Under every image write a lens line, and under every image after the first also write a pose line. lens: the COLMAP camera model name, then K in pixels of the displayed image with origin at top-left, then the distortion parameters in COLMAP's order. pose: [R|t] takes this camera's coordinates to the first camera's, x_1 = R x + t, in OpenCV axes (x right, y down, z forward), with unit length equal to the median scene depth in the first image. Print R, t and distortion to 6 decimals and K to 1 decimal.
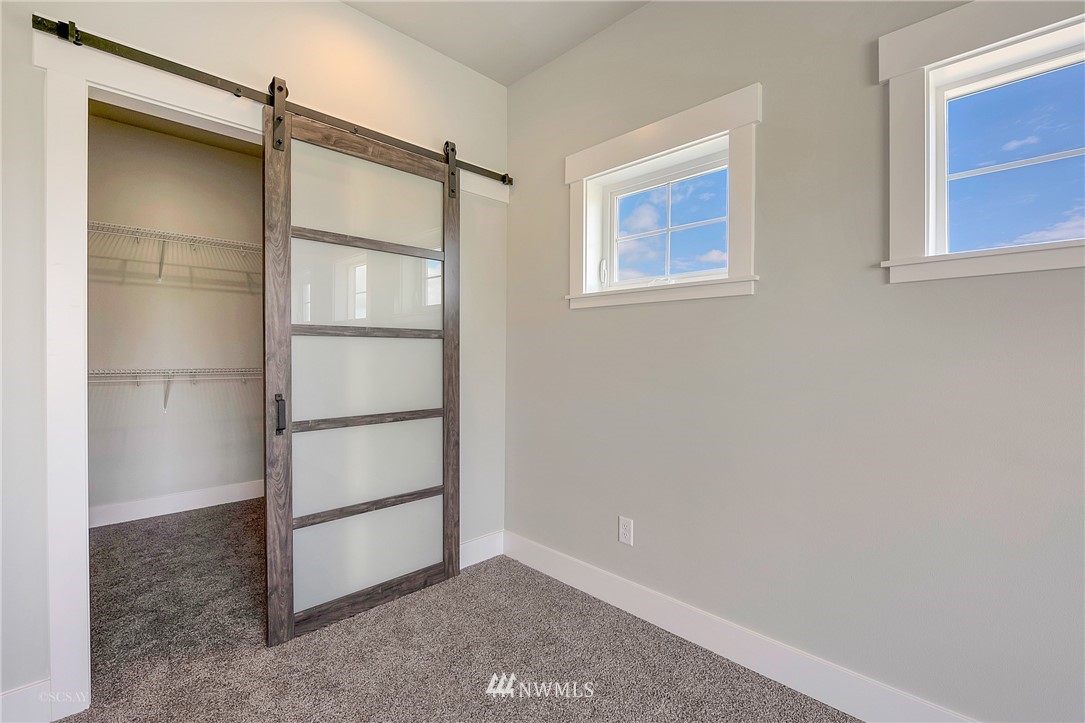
lens RADIAL K [[488.5, 0, 542.3], [0, 488.5, 361.6], [0, 0, 1]] dist [-0.007251, -0.002598]
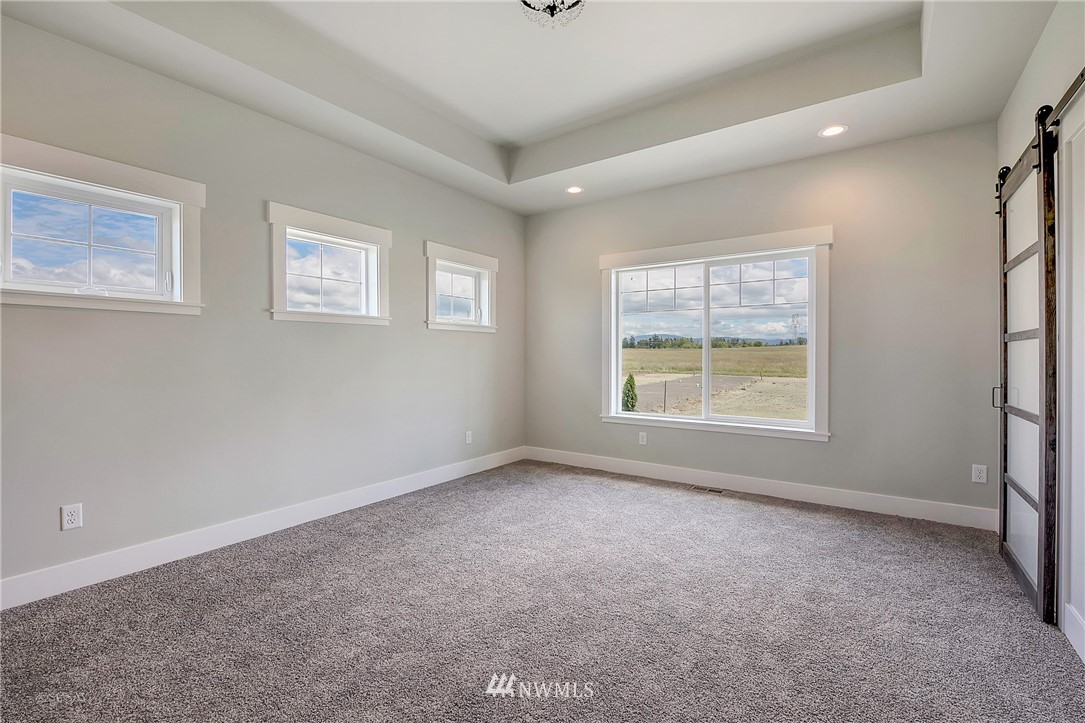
lens RADIAL K [[488.5, 0, 541.3], [0, 488.5, 356.5], [0, 0, 1]] dist [-0.007251, -0.002598]
pose [[-0.173726, -0.004732, 0.984783, -1.510467], [0.015051, 0.999859, 0.007460, -0.000844], [-0.984679, 0.016118, -0.173630, 0.221147]]
